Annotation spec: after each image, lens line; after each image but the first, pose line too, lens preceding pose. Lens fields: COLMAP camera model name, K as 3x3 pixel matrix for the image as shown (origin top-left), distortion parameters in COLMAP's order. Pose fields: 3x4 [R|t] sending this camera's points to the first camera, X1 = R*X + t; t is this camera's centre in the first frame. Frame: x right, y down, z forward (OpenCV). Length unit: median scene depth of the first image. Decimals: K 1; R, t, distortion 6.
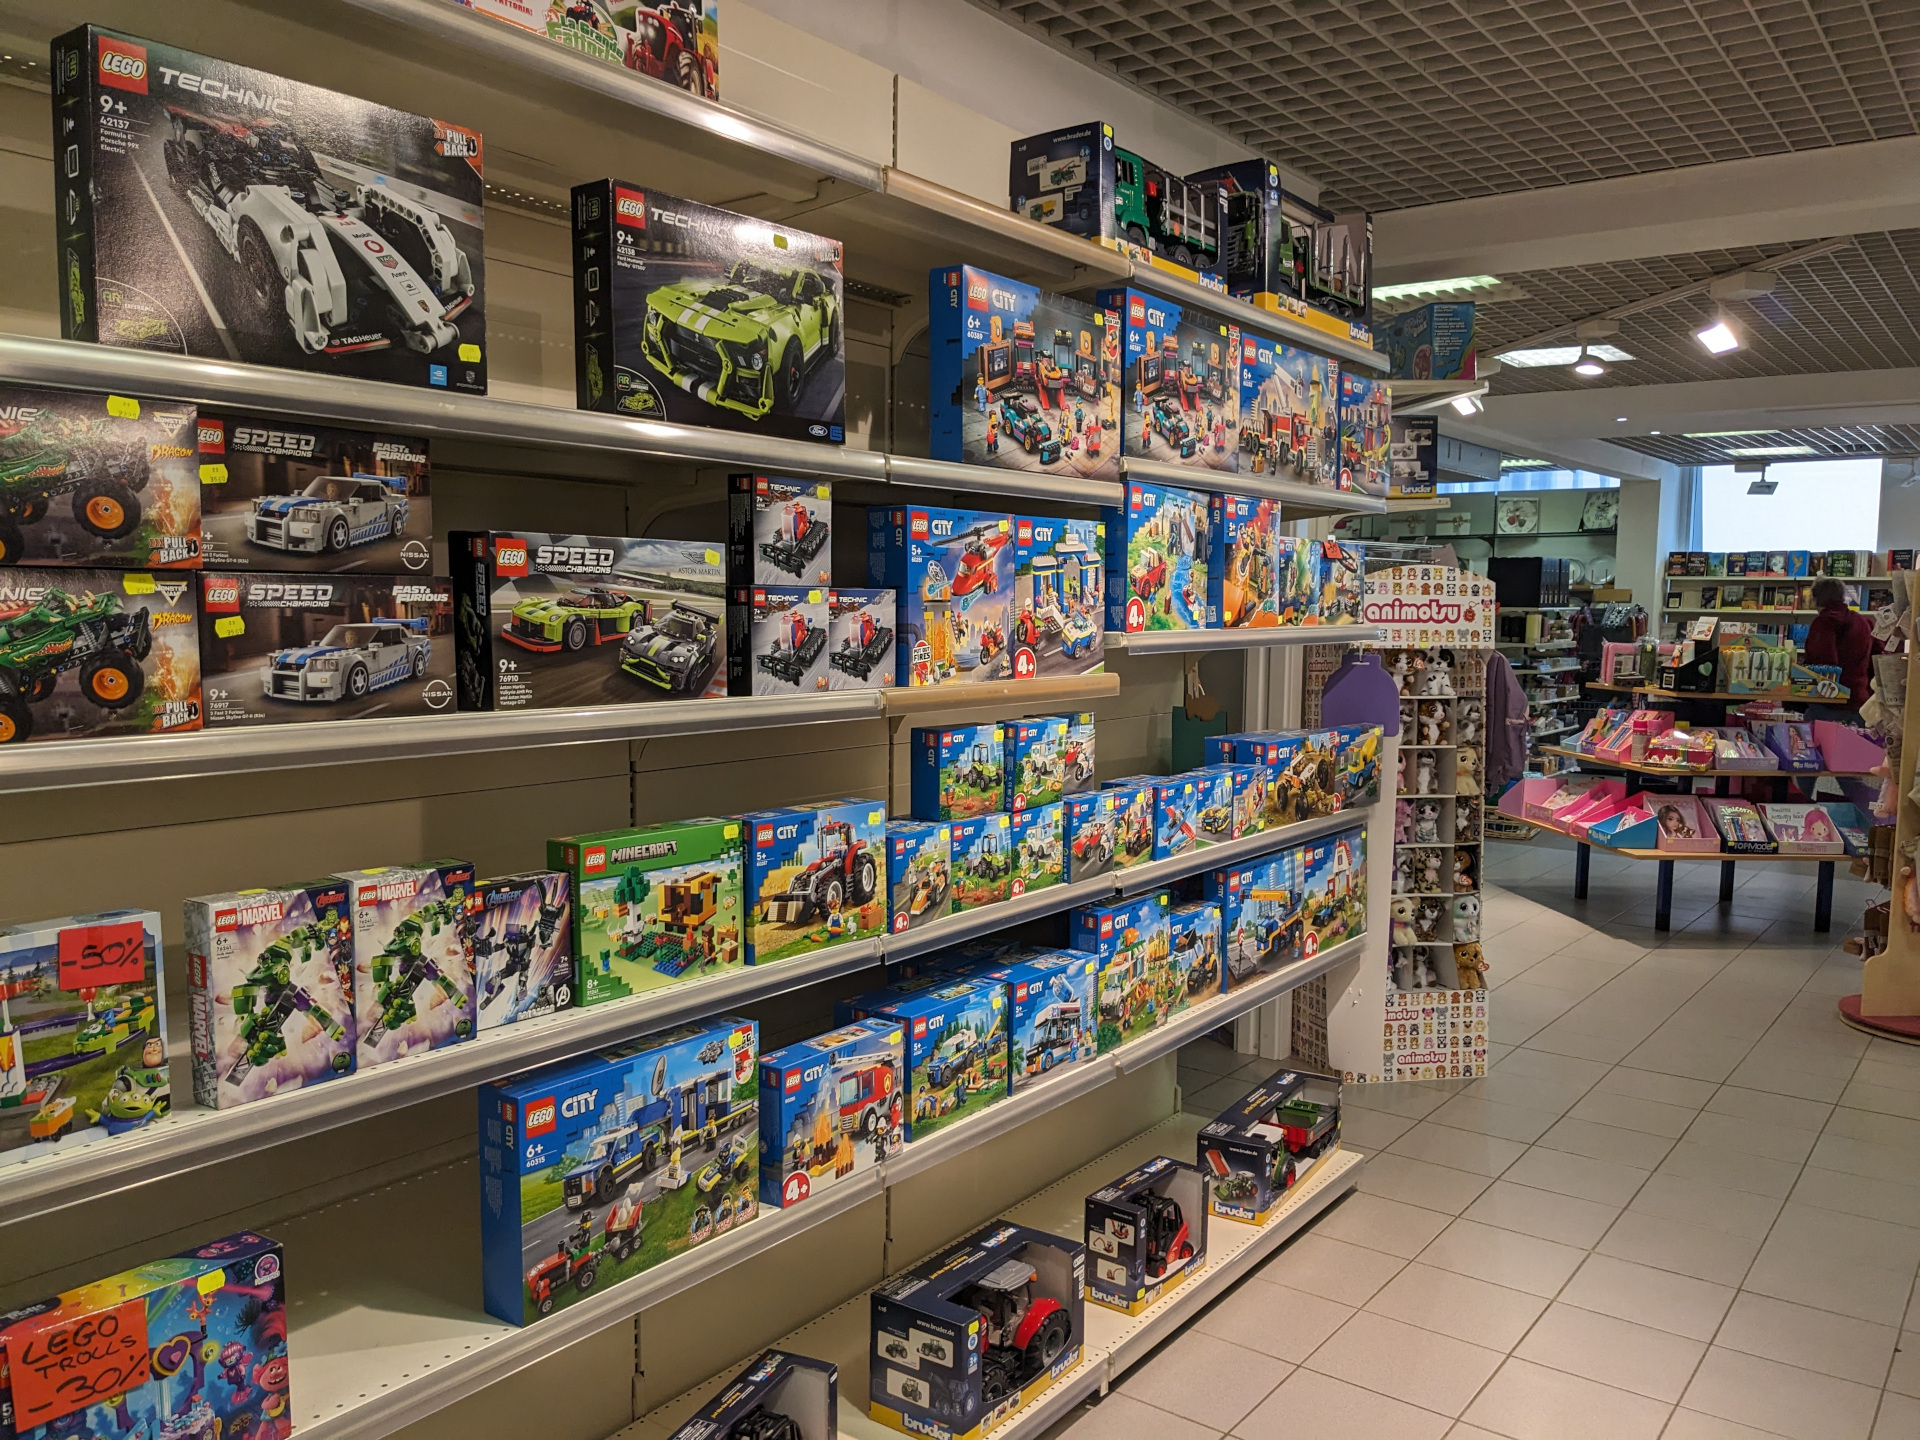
lens RADIAL K [[1524.7, 0, 960.3], [0, 1524.7, 724.4], [0, 0, 1]] dist [0.009196, -0.019619]
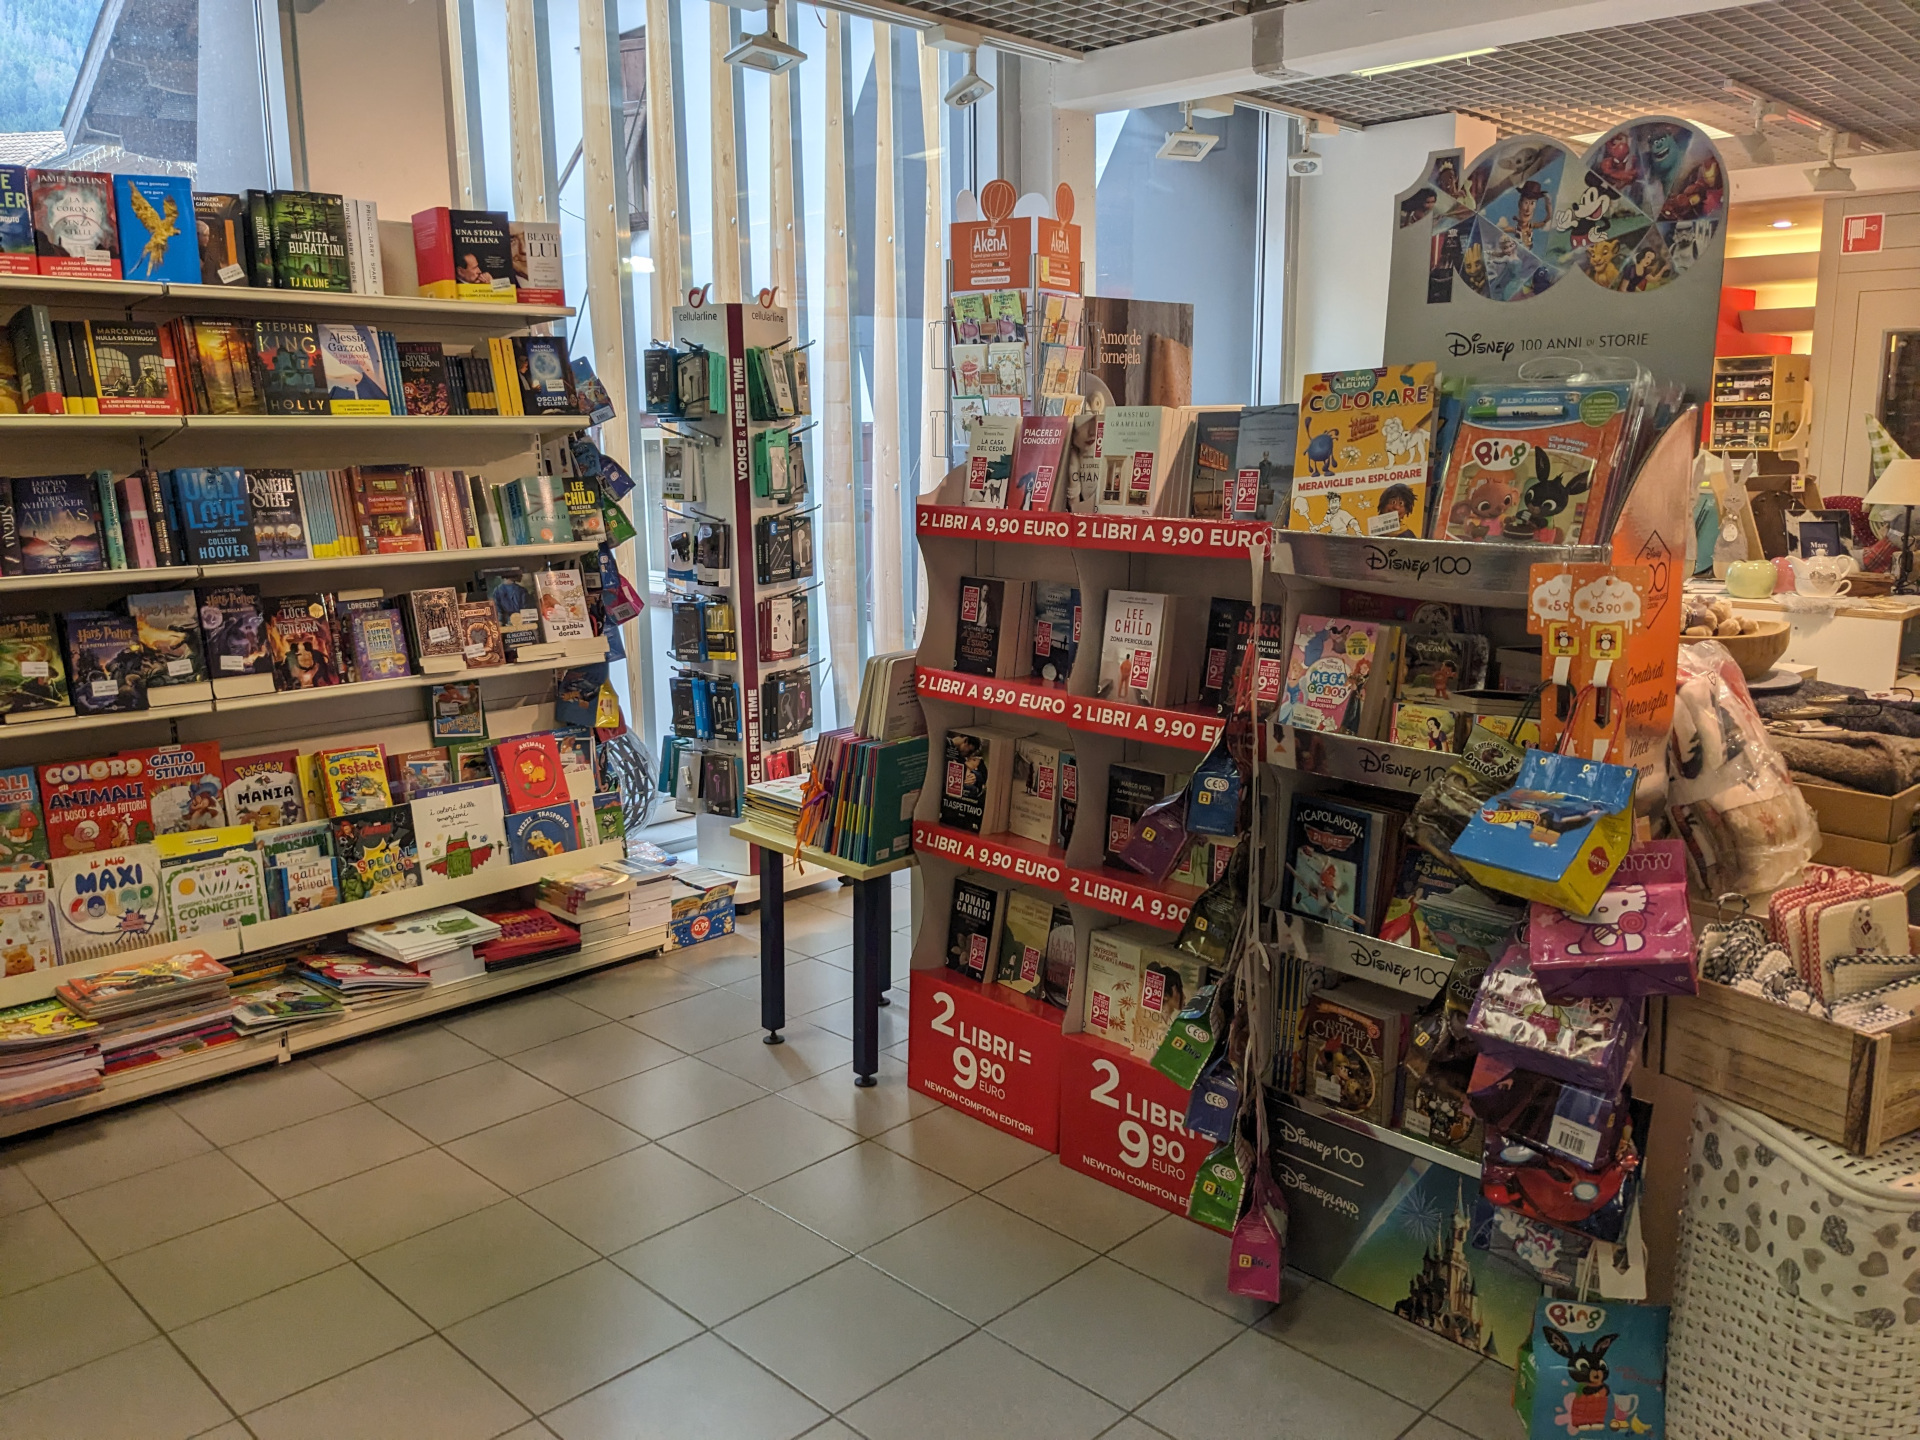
lens RADIAL K [[1524.7, 0, 962.0], [0, 1524.7, 722.1], [0, 0, 1]] dist [0.009196, -0.019619]
pose [[0.137897, -0.207154, 0.968541, 0.302980], [0.080356, 0.976999, 0.197522, -0.064578], [-0.987182, 0.050590, 0.151371, 0.834119]]
